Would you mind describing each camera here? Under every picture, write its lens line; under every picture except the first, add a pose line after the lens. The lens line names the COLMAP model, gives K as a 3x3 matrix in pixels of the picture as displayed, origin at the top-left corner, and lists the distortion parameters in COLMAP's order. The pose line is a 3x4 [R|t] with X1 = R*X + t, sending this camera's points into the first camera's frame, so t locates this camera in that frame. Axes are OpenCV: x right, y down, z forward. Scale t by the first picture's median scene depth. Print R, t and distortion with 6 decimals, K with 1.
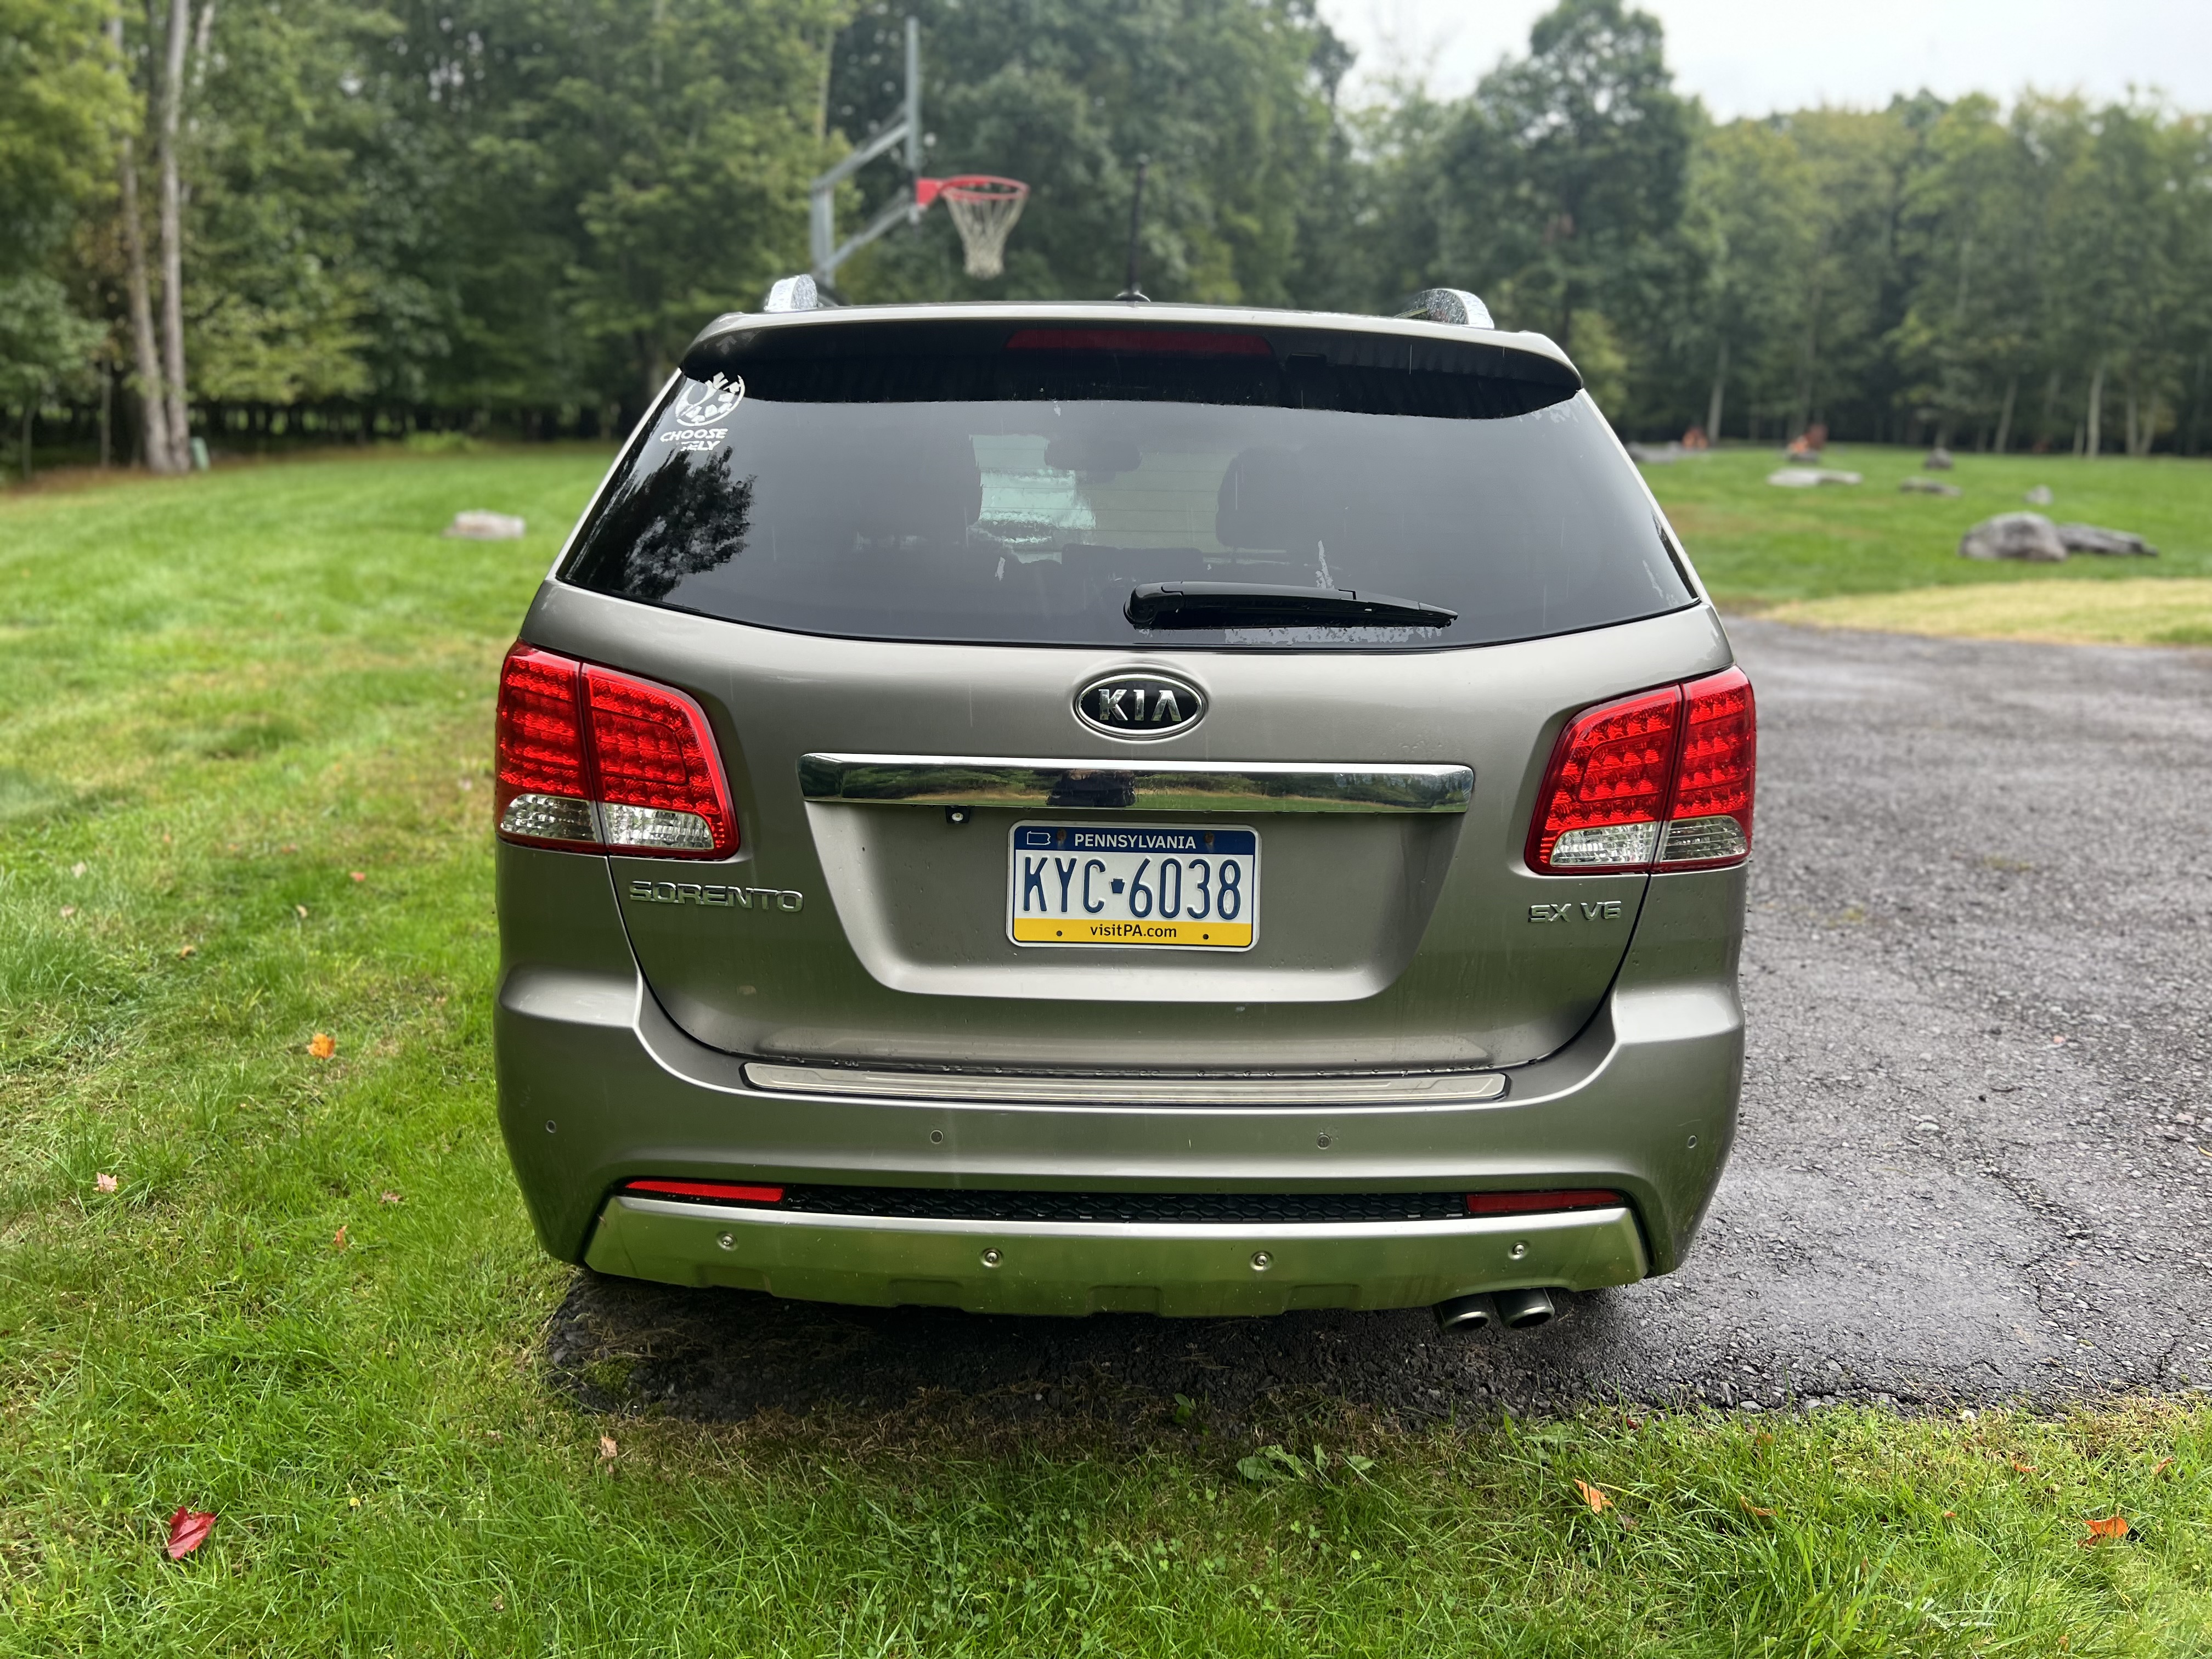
lens RADIAL K [[1696.6, 0, 1106.0], [0, 1696.6, 829.5], [0, 0, 1]] dist [0.046571, 0.001336]
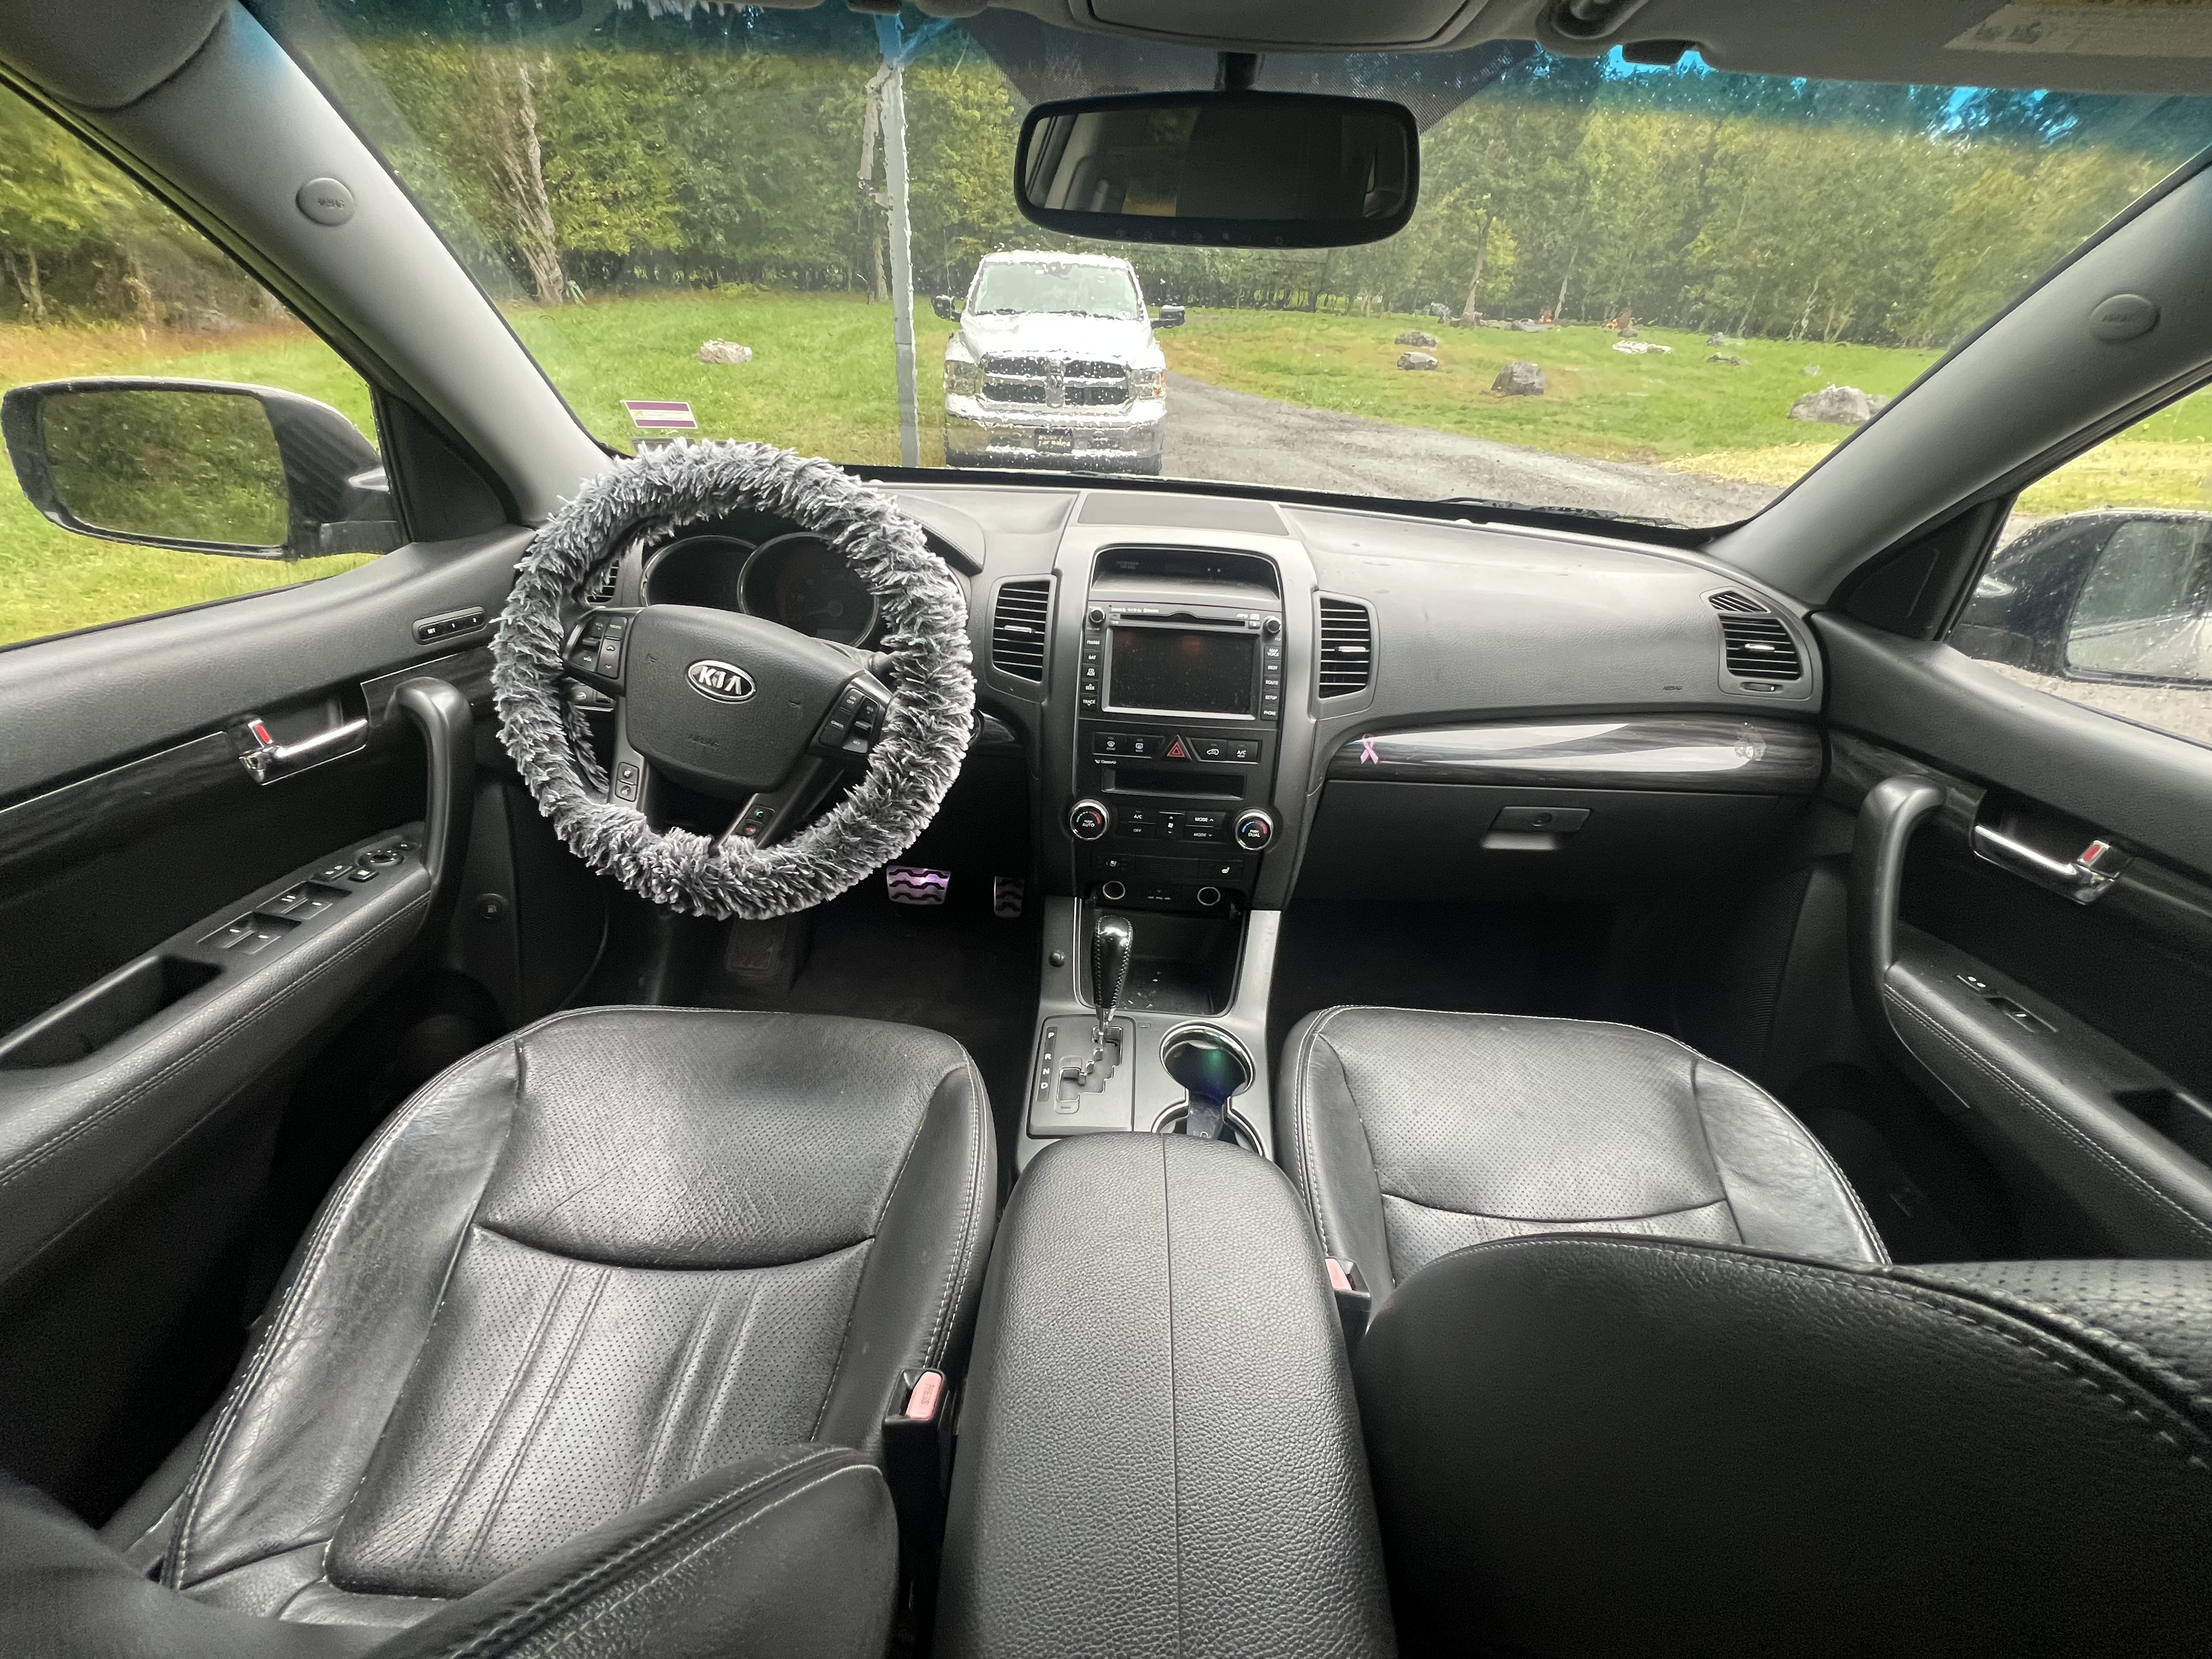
lens RADIAL K [[872.5, 0, 1106.0], [0, 872.5, 829.5], [0, 0, 1]] dist [0.000729, 0.000021]
pose [[0.997661, 0.058165, -0.035918, -0.002205], [-0.044124, 0.949210, 0.311535, -0.021644], [0.052214, -0.309222, 0.949556, 0.112432]]
